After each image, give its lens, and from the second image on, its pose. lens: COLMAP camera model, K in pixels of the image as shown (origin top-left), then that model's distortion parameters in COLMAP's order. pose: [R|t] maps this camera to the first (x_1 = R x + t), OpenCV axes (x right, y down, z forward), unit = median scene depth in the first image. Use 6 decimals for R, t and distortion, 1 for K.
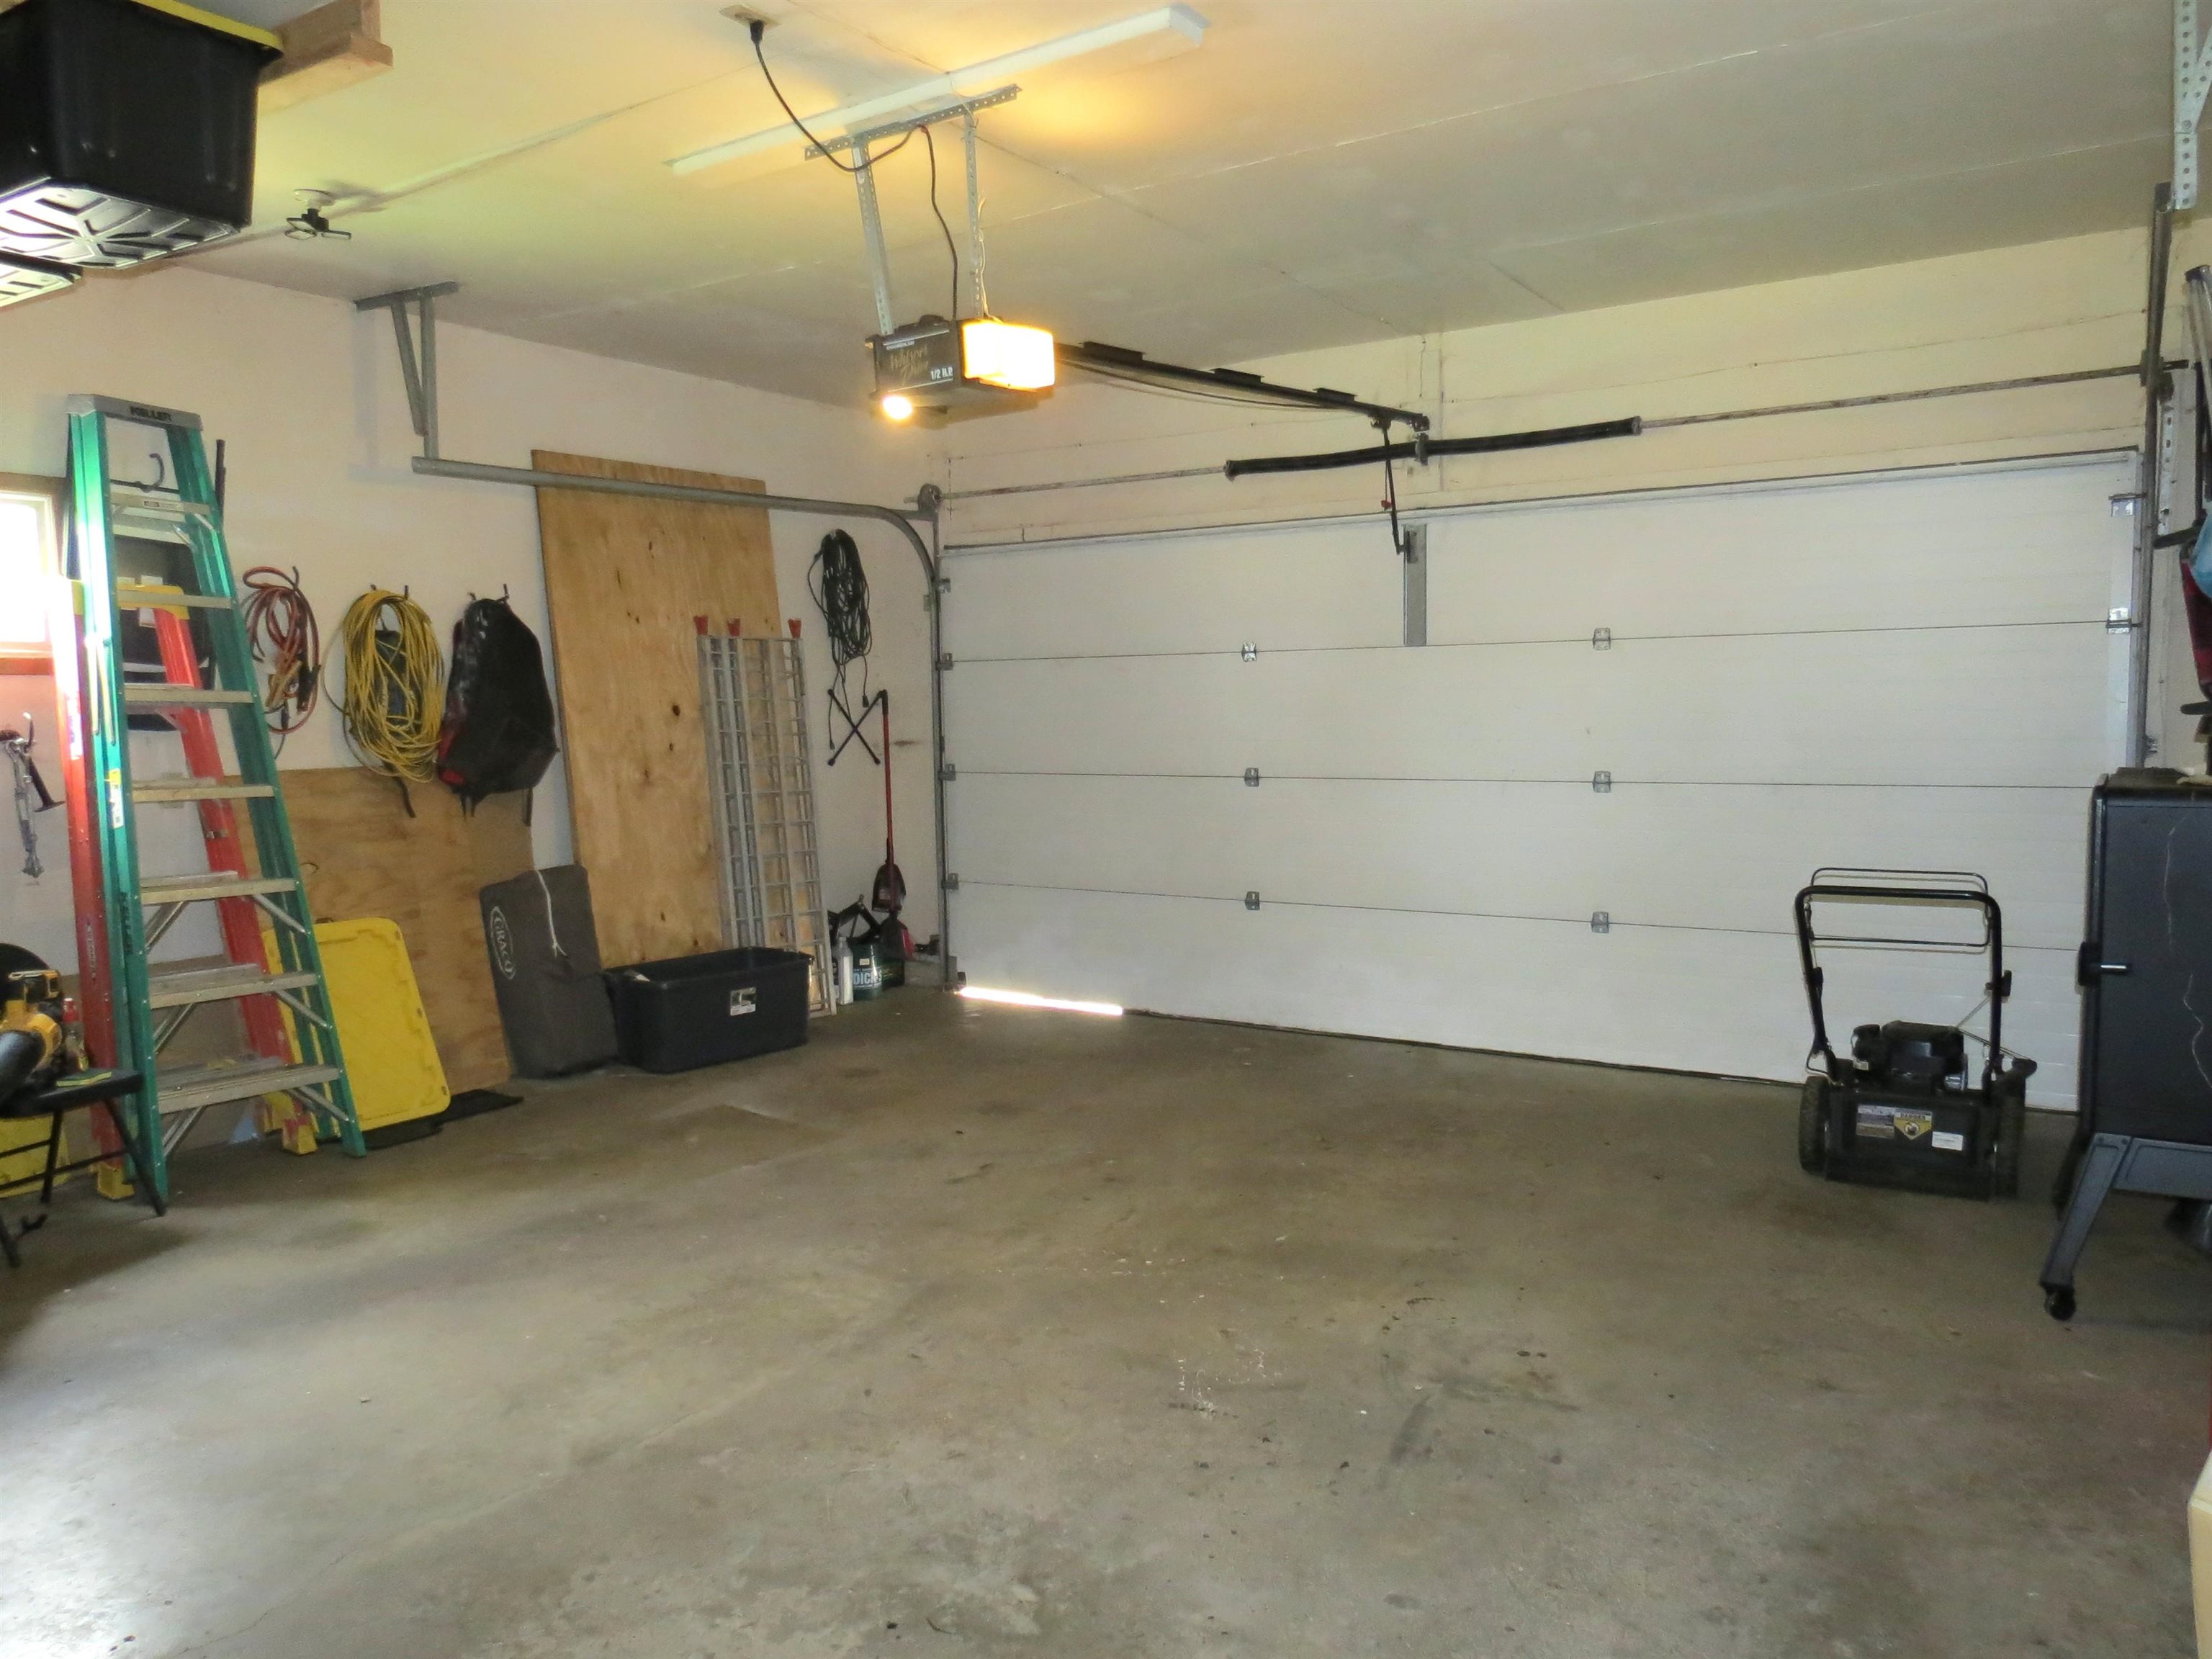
lens RADIAL K [[1570.3, 0, 1113.0], [0, 1570.3, 854.8], [0, 0, 1]] dist [-0.053984, 0.041126]
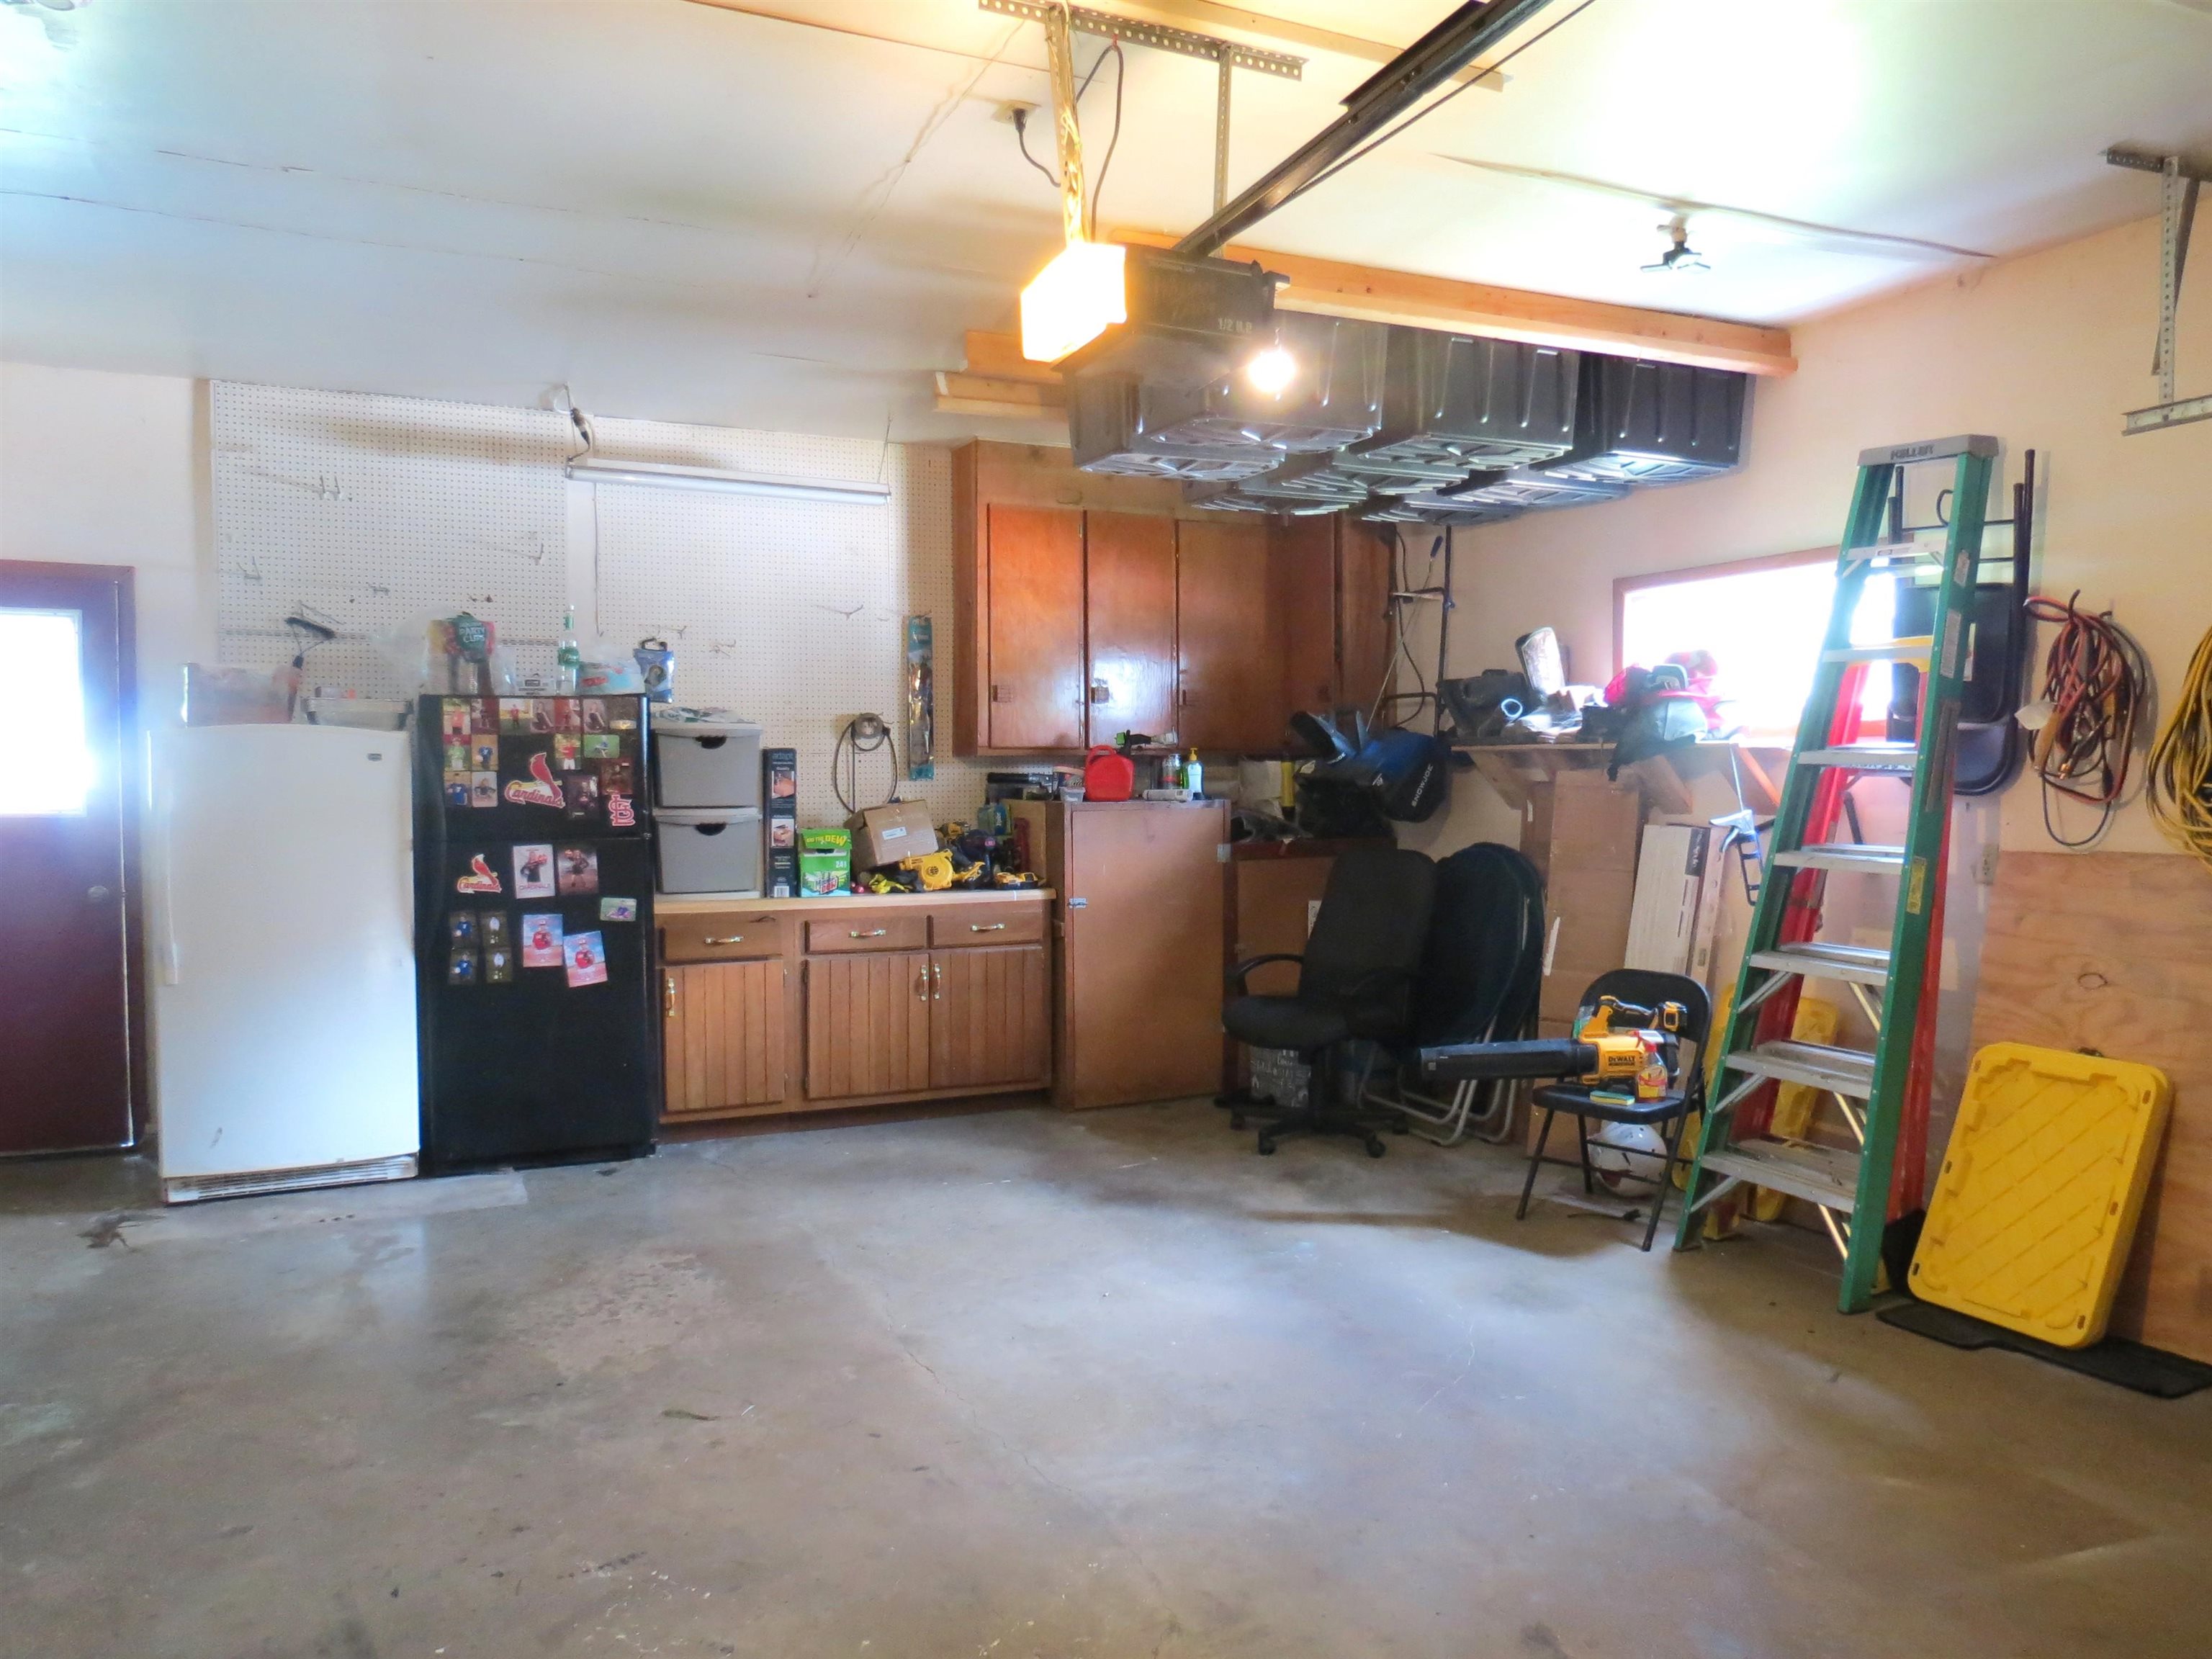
lens RADIAL K [[1570.3, 0, 1113.0], [0, 1570.3, 854.8], [0, 0, 1]] dist [-0.053984, 0.041126]
pose [[-0.523687, 0.057176, -0.849990, 0.619067], [-0.072852, 0.991085, 0.111552, -0.169040], [0.848790, 0.120342, -0.514852, 1.608513]]
